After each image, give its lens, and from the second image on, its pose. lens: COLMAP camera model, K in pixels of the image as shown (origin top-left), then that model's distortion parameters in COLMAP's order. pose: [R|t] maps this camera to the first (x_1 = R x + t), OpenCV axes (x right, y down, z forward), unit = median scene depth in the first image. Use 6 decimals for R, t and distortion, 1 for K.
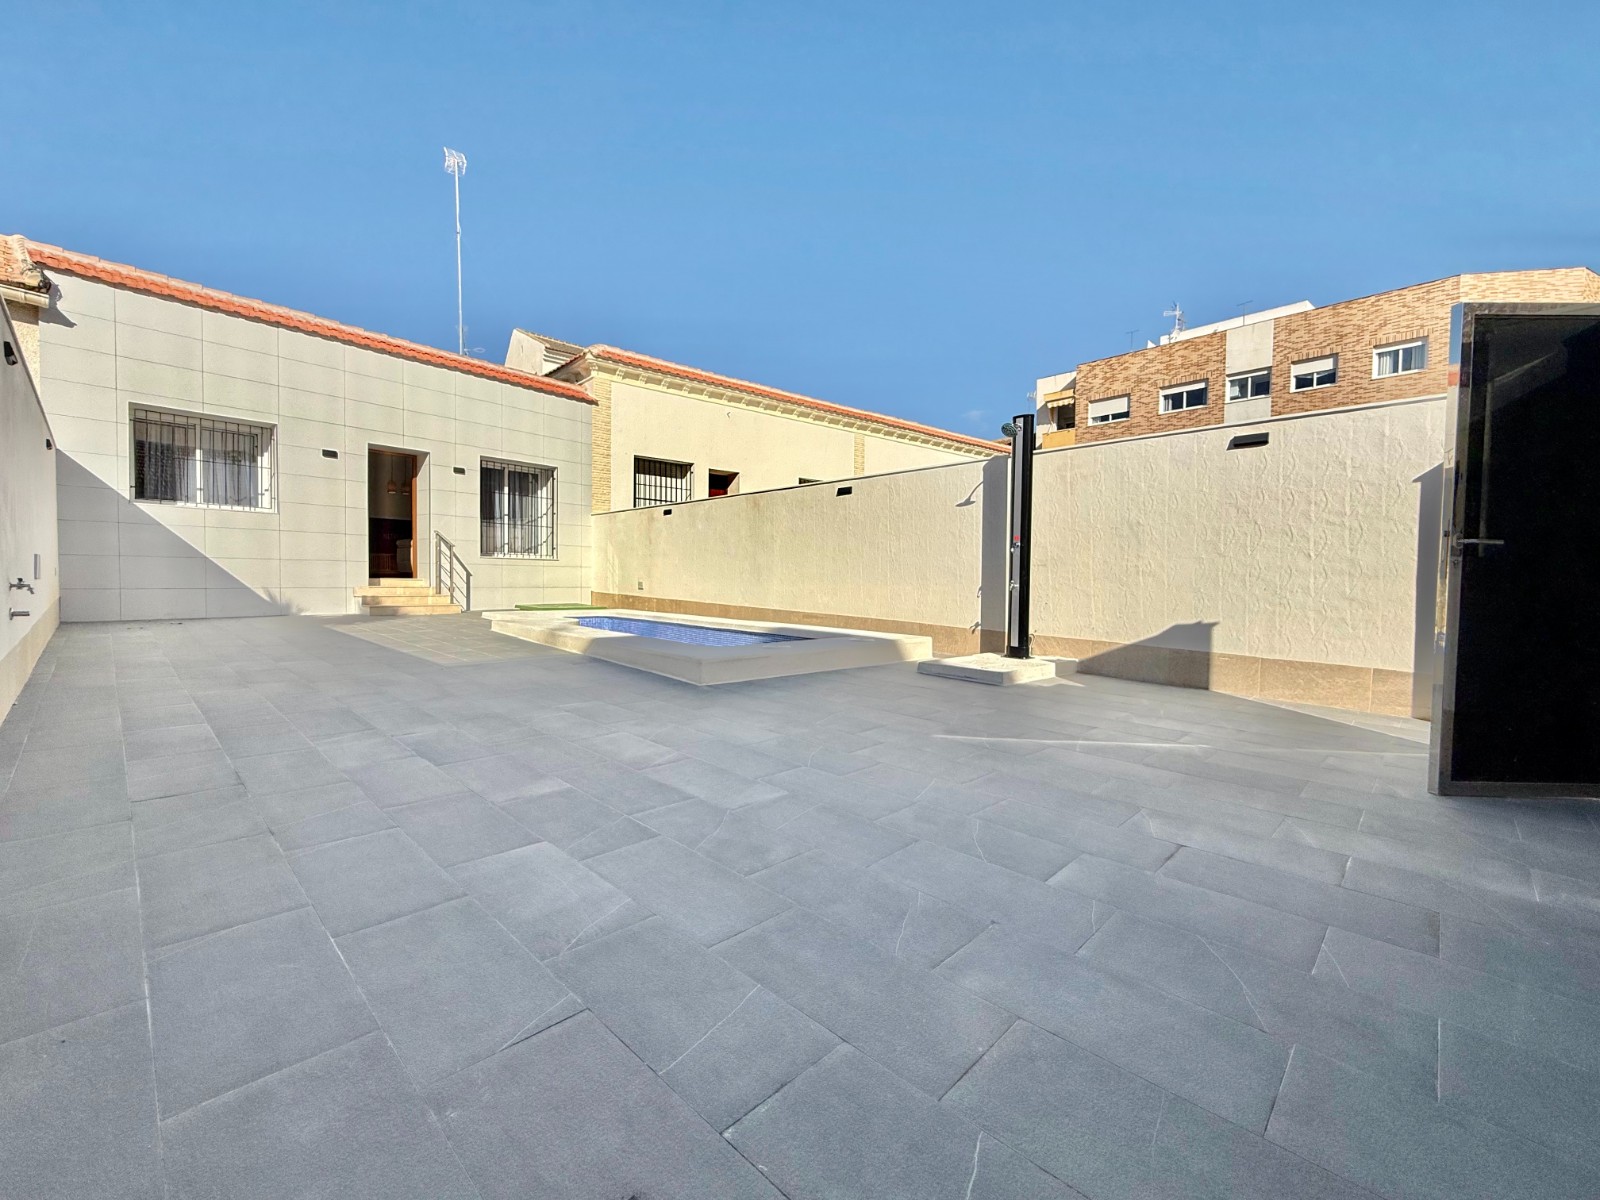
lens RADIAL K [[675.5, 0, 793.2], [0, 675.5, 603.6], [0, 0, 1]] dist [-0.000910, -0.000203]
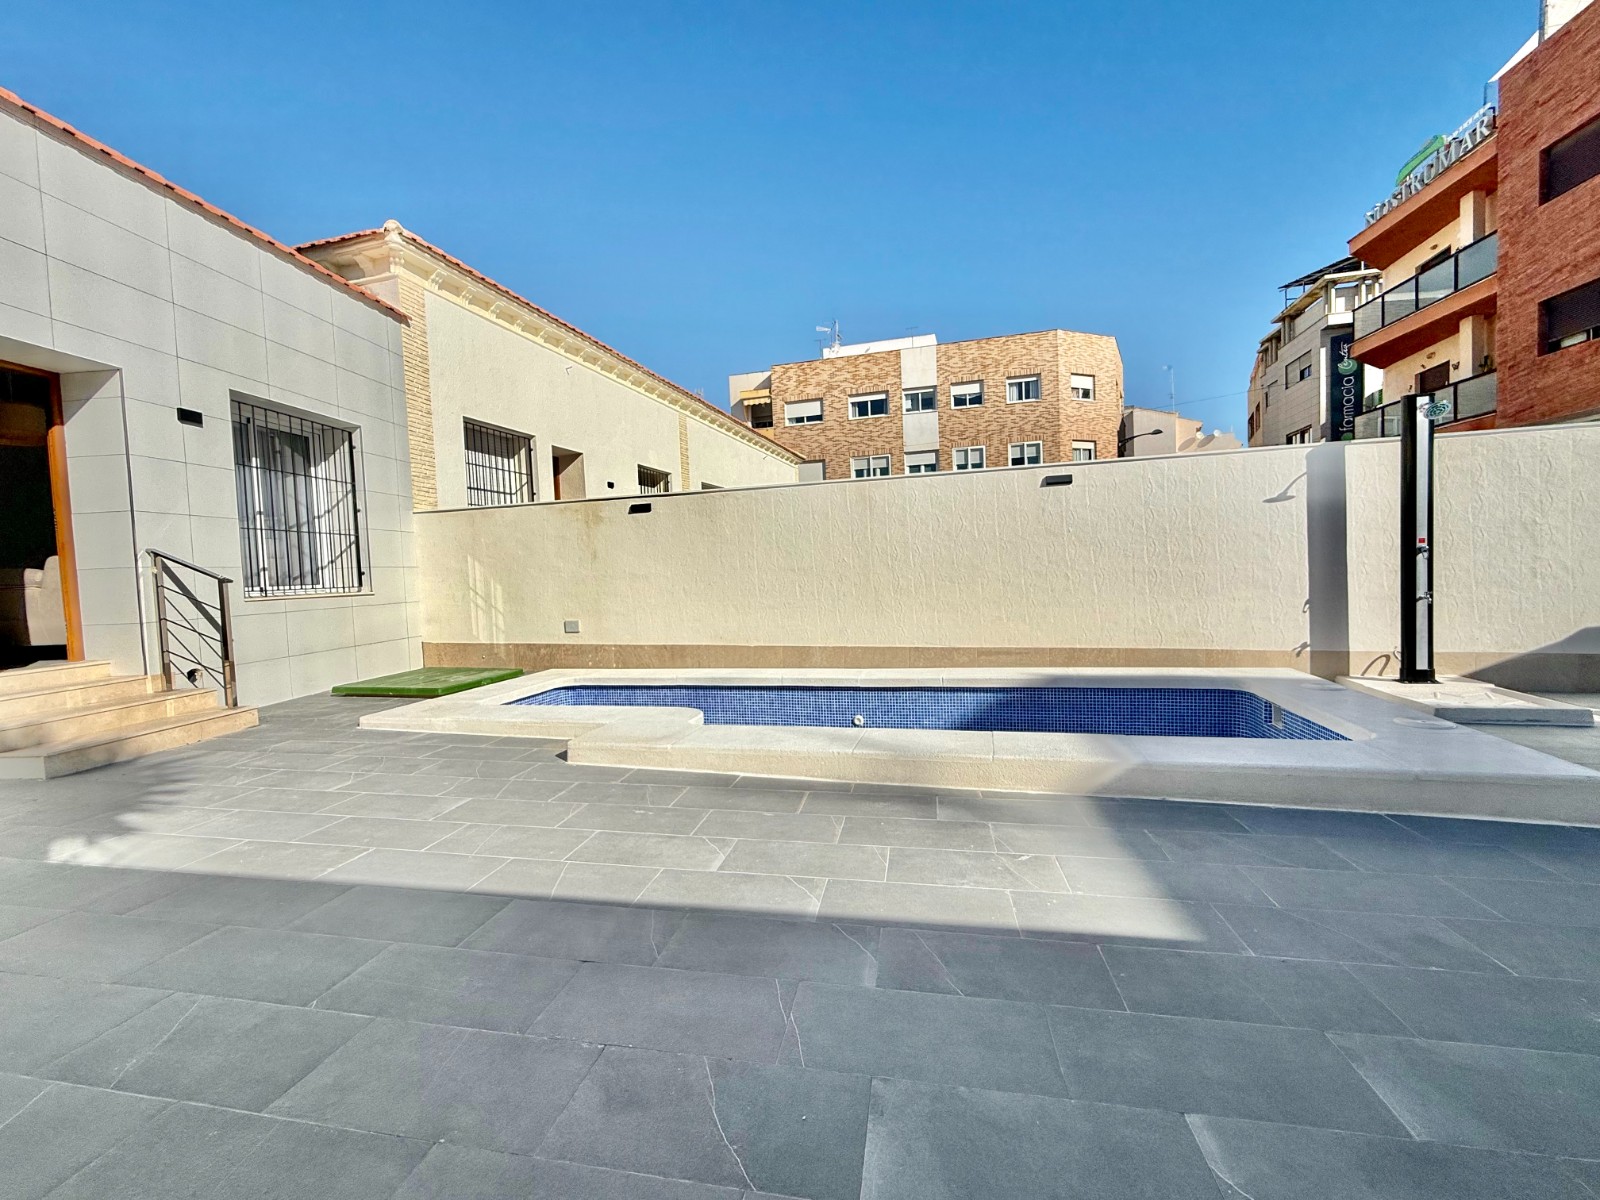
lens RADIAL K [[675.5, 0, 793.2], [0, 675.5, 603.6], [0, 0, 1]] dist [-0.000910, -0.000203]
pose [[0.830960, -0.075245, 0.551220, -0.178739], [0.072954, 0.996993, 0.026118, -0.022268], [-0.551528, 0.018511, 0.833951, 0.167760]]
